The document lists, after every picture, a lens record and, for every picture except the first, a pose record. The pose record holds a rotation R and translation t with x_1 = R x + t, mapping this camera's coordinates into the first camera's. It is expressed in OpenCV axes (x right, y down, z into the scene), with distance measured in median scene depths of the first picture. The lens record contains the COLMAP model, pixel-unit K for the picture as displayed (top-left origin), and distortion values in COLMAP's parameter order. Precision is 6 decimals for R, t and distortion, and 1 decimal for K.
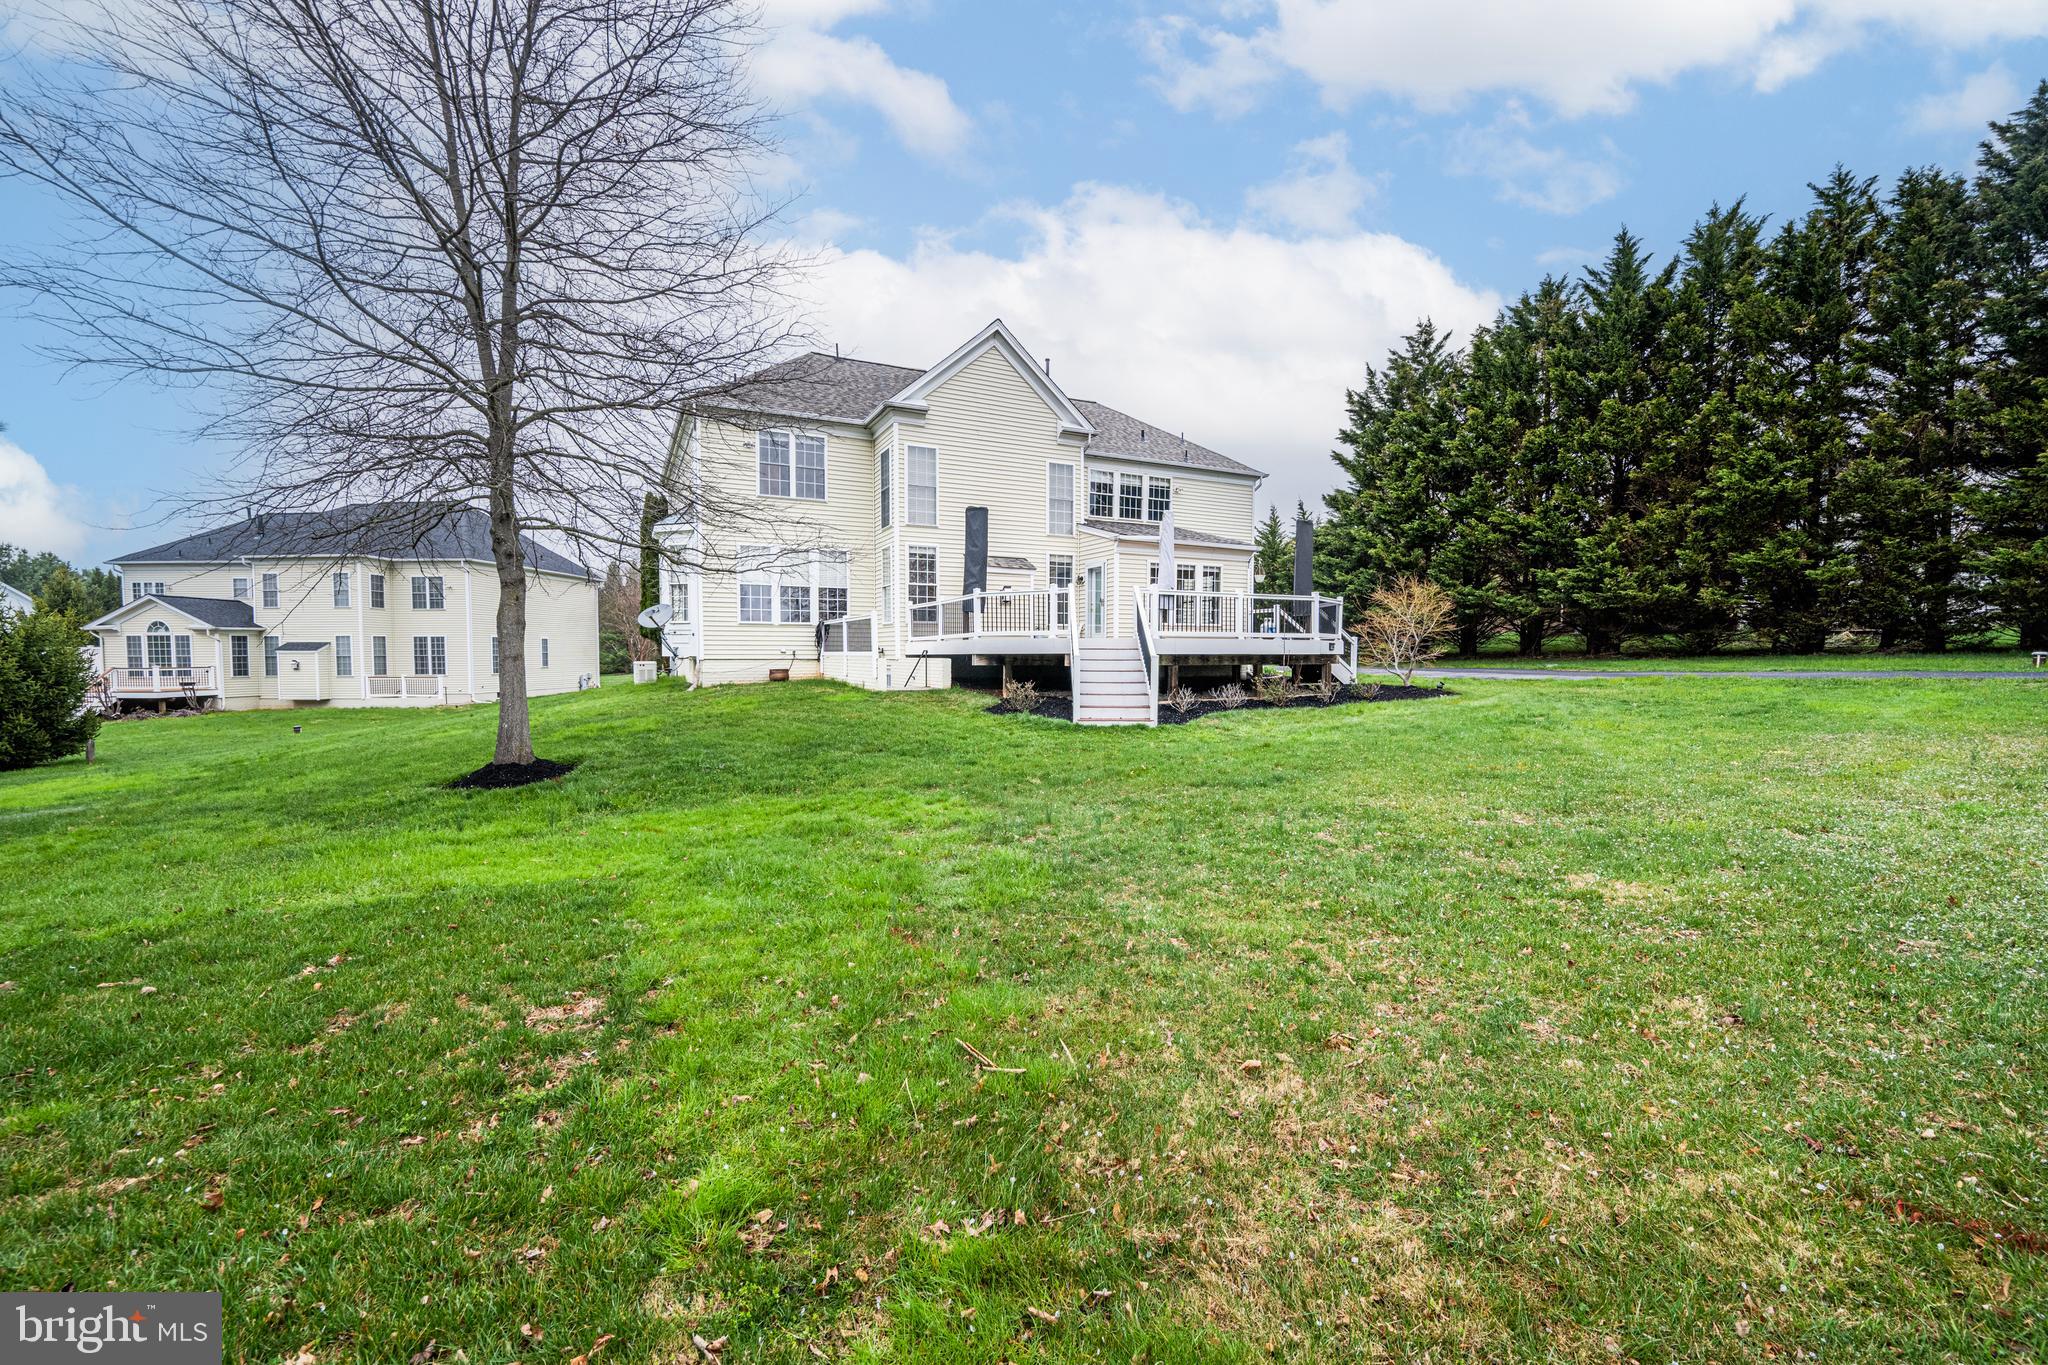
lens RADIAL K [[828.3, 0, 1024.0], [0, 828.3, 682.5], [0, 0, 1]] dist [-0.000031, 0.000153]
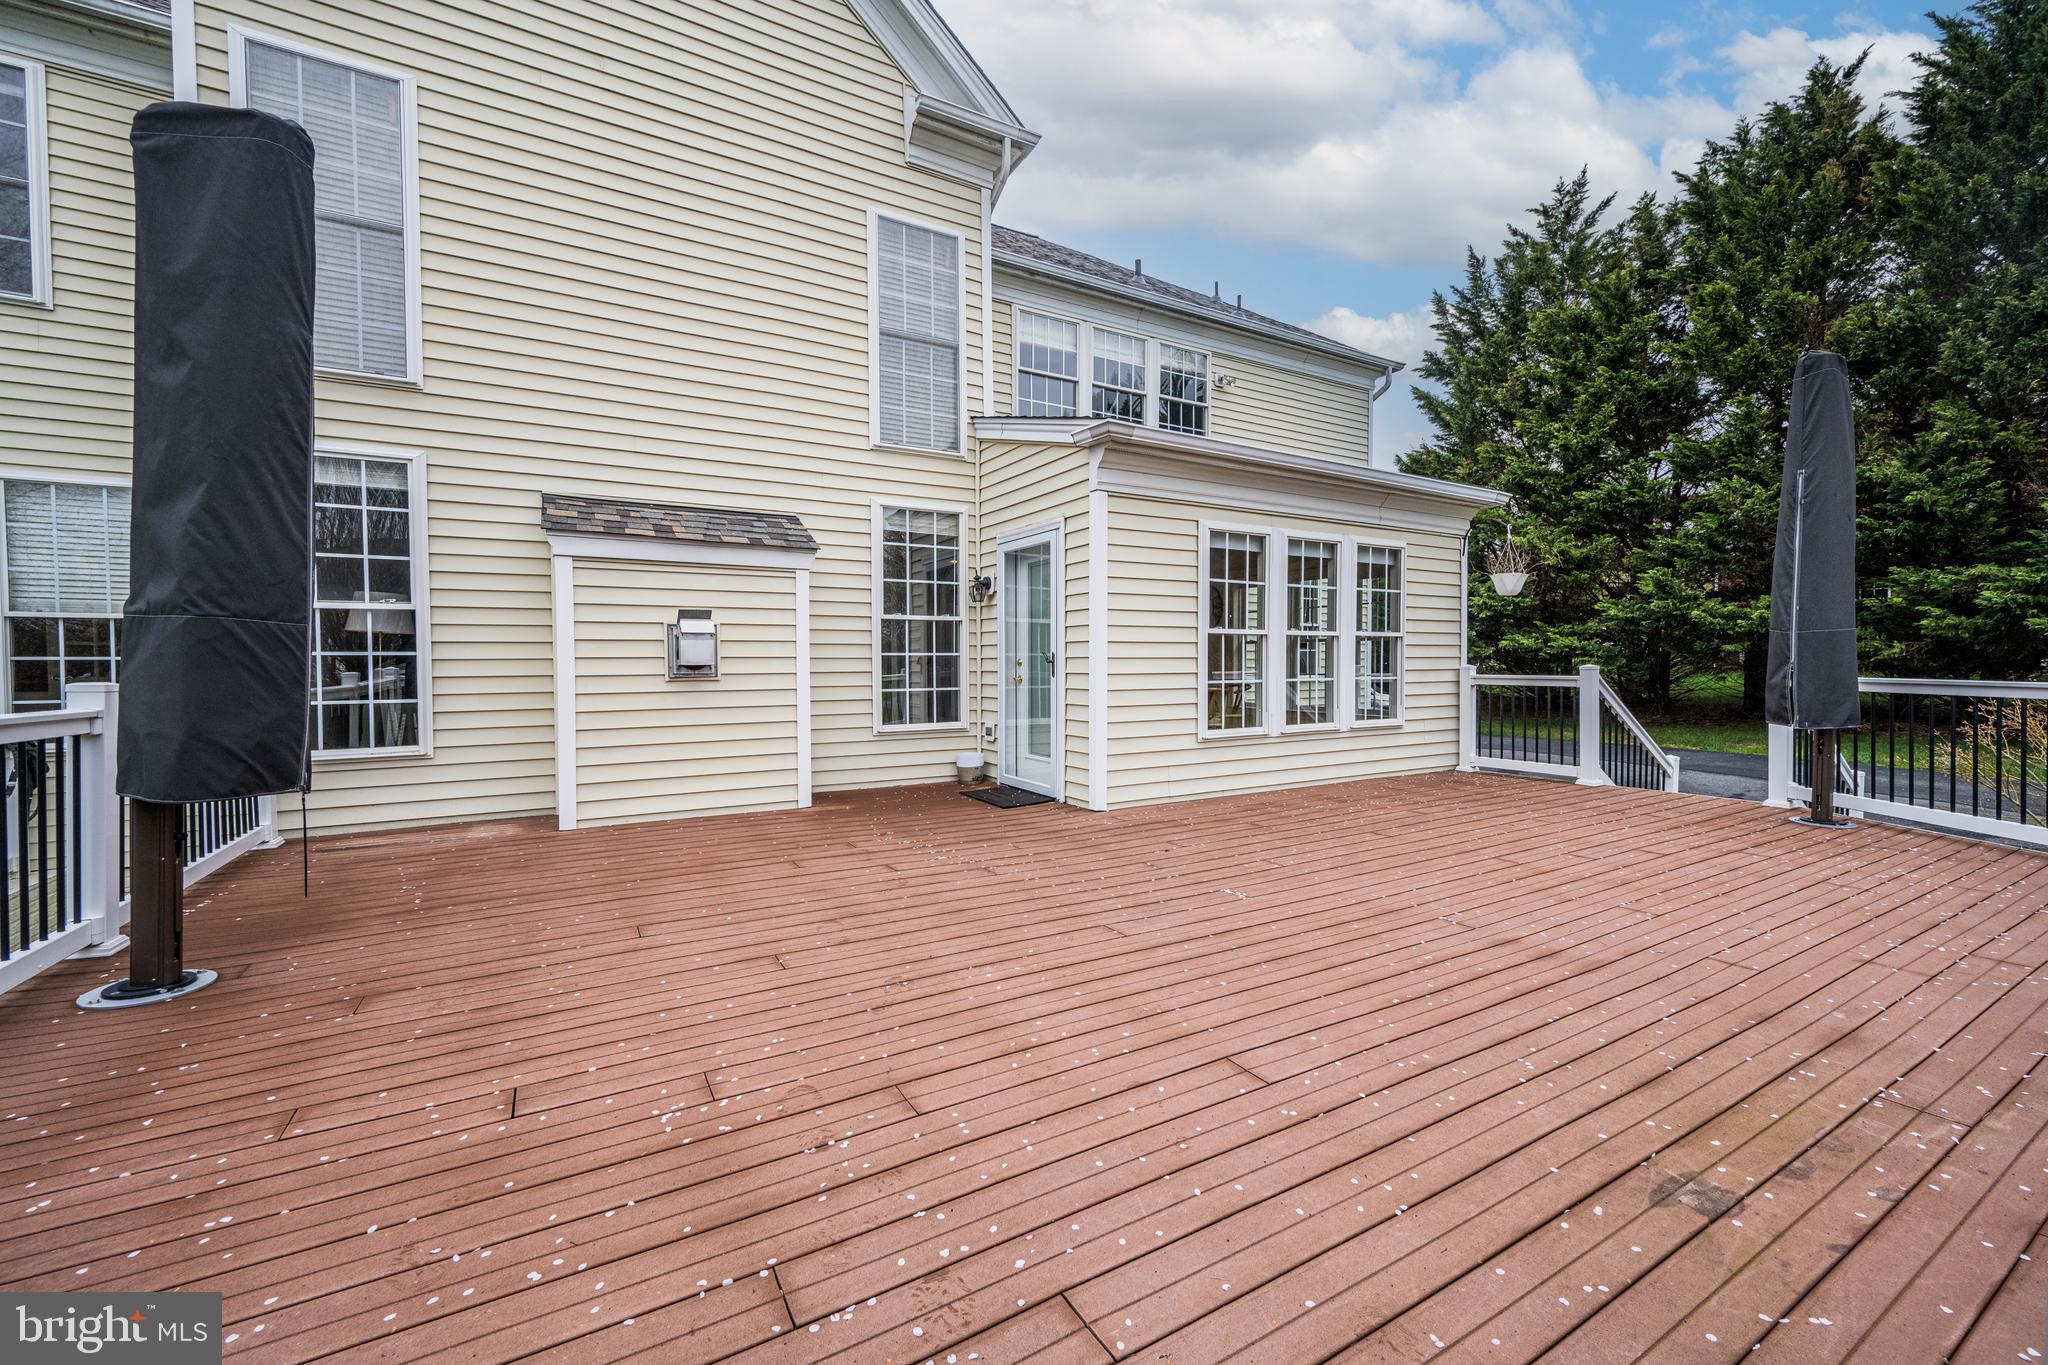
lens RADIAL K [[828.3, 0, 1024.0], [0, 828.3, 682.5], [0, 0, 1]] dist [-0.000031, 0.000153]
pose [[0.998541, -0.006302, 0.053629, 0.058610], [0.006954, 0.999904, -0.011978, -0.073155], [-0.053548, 0.012334, 0.998489, 0.596735]]
